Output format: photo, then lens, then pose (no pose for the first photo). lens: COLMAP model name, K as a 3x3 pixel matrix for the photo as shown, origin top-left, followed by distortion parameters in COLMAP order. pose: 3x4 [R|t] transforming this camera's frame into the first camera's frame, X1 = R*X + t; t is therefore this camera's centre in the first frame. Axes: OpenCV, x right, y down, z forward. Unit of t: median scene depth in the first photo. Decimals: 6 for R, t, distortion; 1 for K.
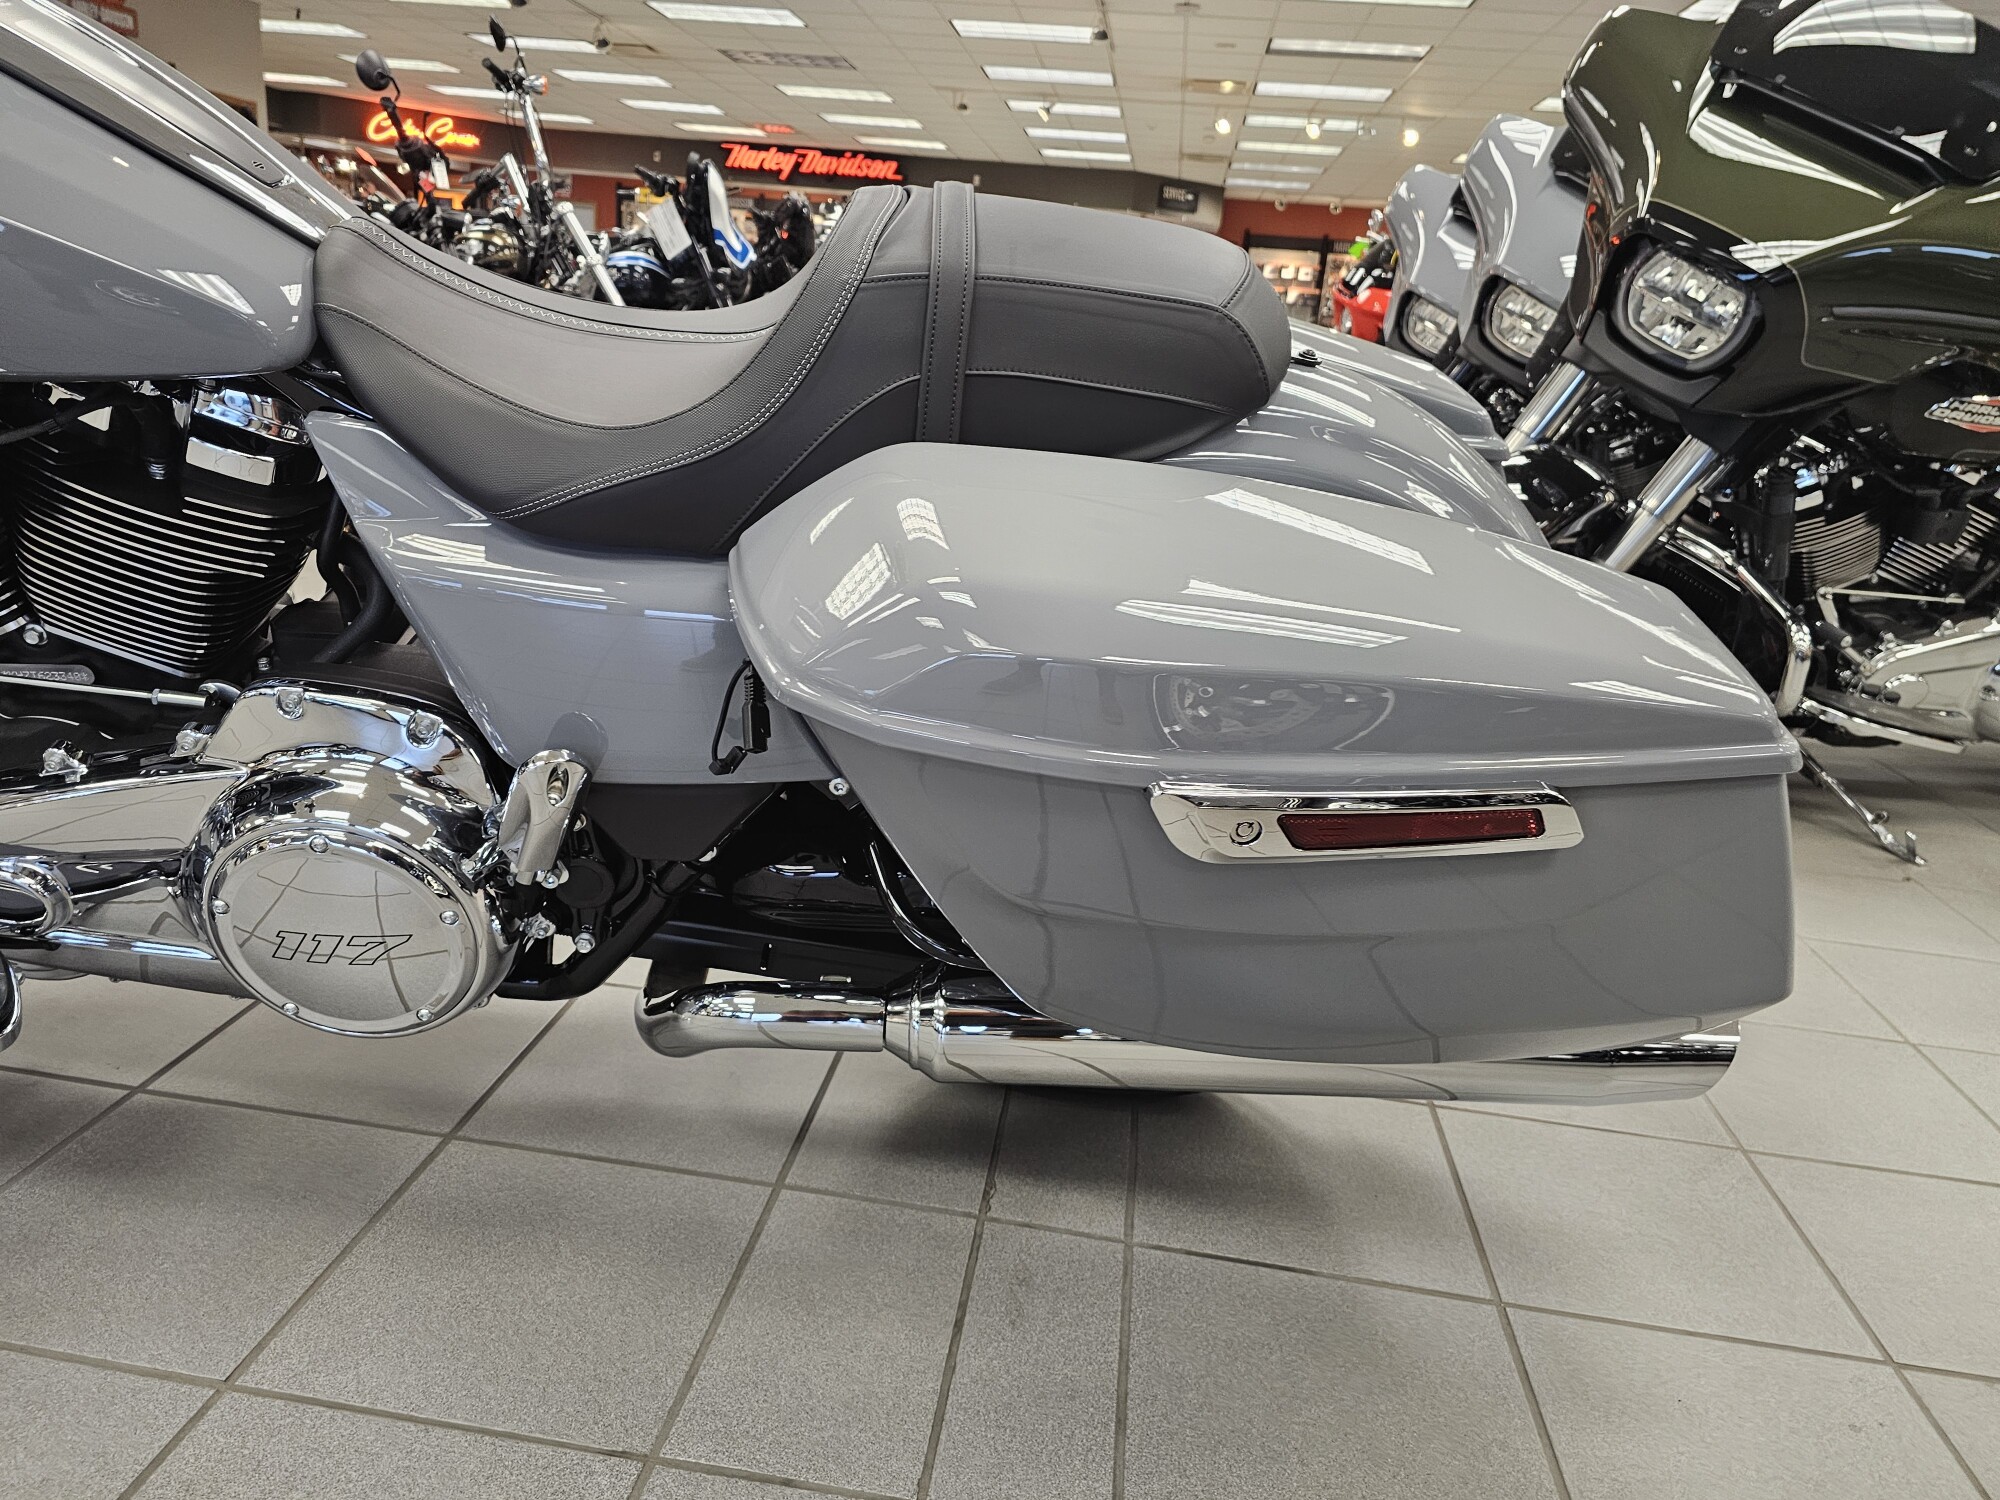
lens RADIAL K [[1368.2, 0, 980.2], [0, 1368.2, 754.8], [0, 0, 1]] dist [0.033160, -0.037186]
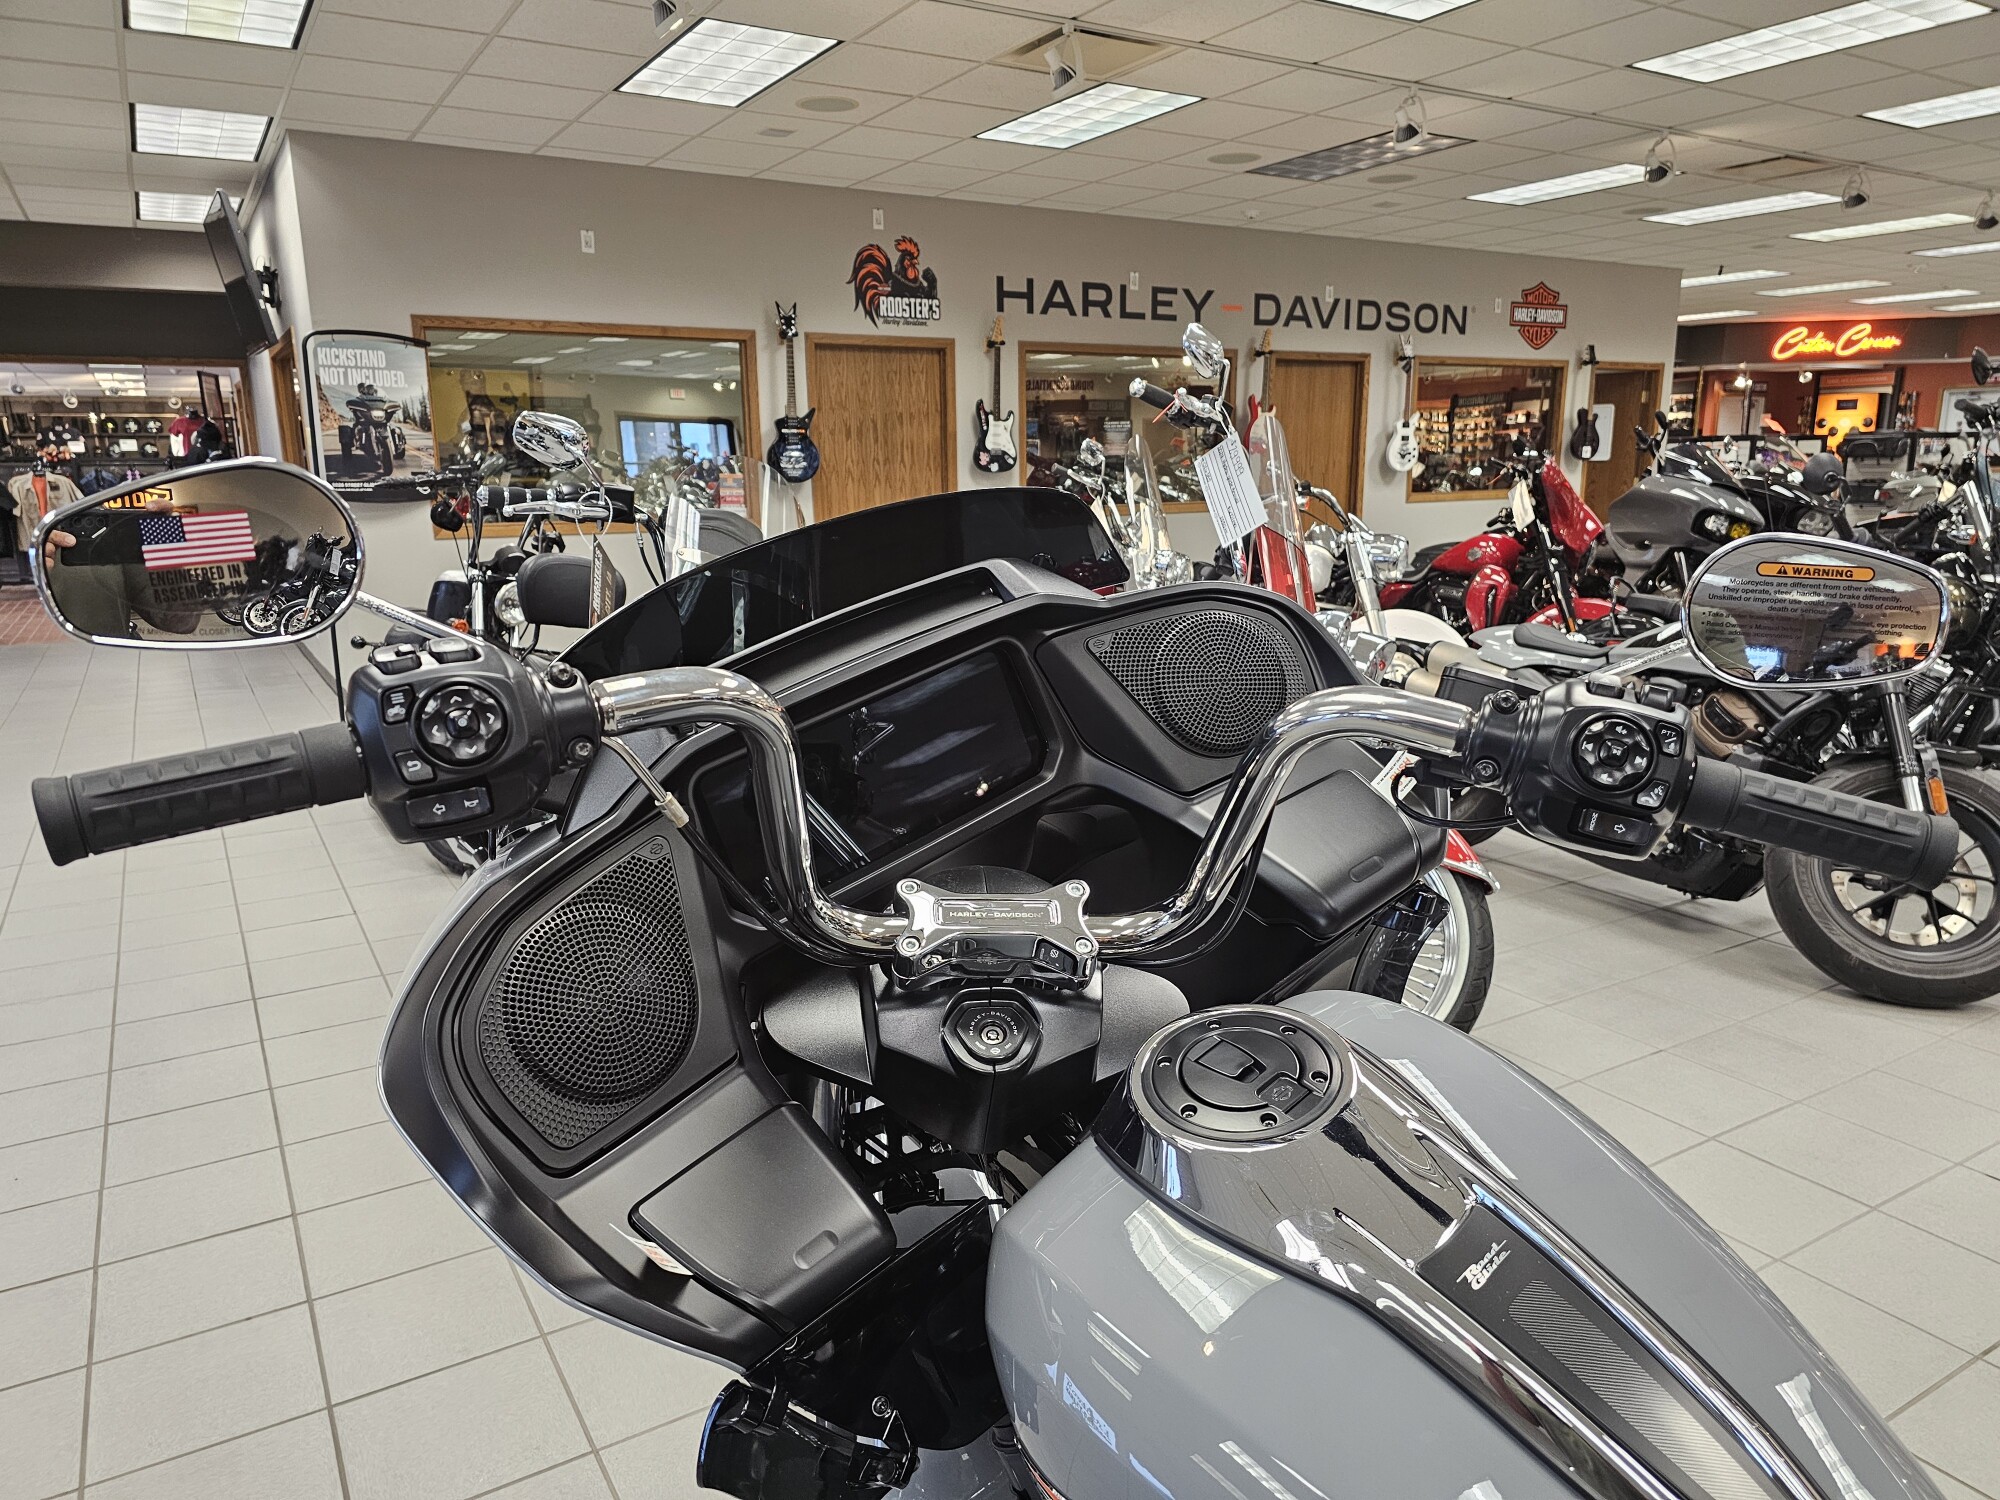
lens RADIAL K [[1344.6, 0, 996.0], [0, 1344.6, 769.5], [0, 0, 1]] dist [0.046833, -0.043441]
pose [[0.627782, 0.088994, -0.773285, -0.025351], [-0.171176, 0.984907, -0.025618, -0.062749], [0.759334, 0.148450, 0.633541, 0.018963]]
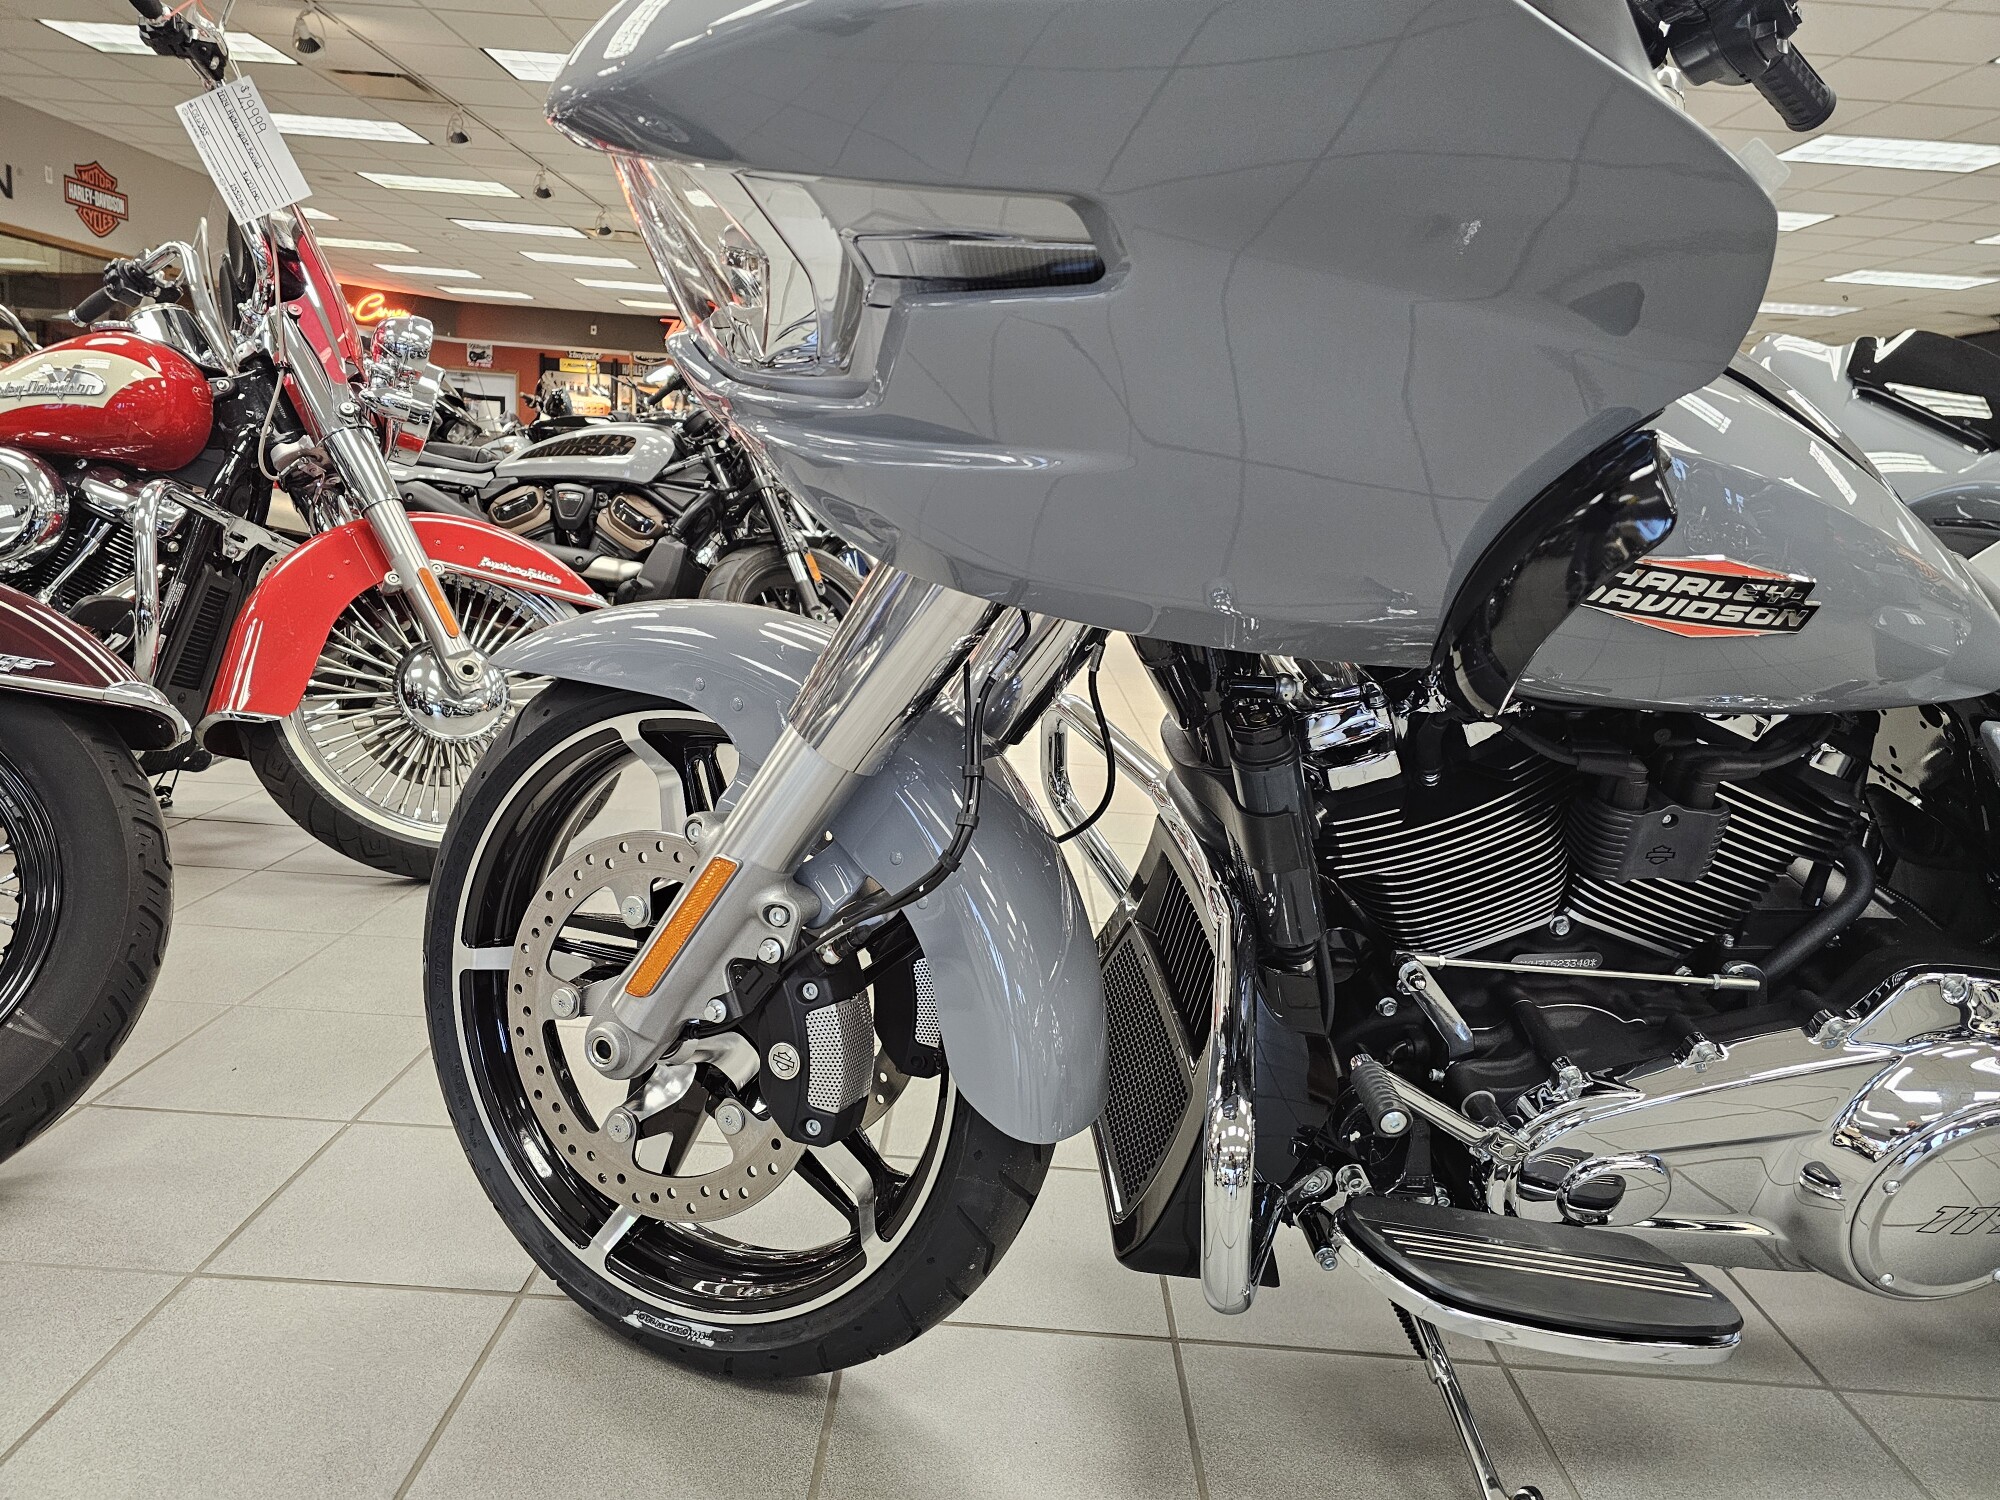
lens RADIAL K [[1347.5, 0, 996.9], [0, 1347.5, 752.1], [0, 0, 1]] dist [0.032861, -0.029596]
pose [[0.991441, -0.040326, 0.124169, -0.118910], [0.052628, 0.993848, -0.097448, -0.013587], [-0.119475, 0.103148, 0.987464, 0.001599]]
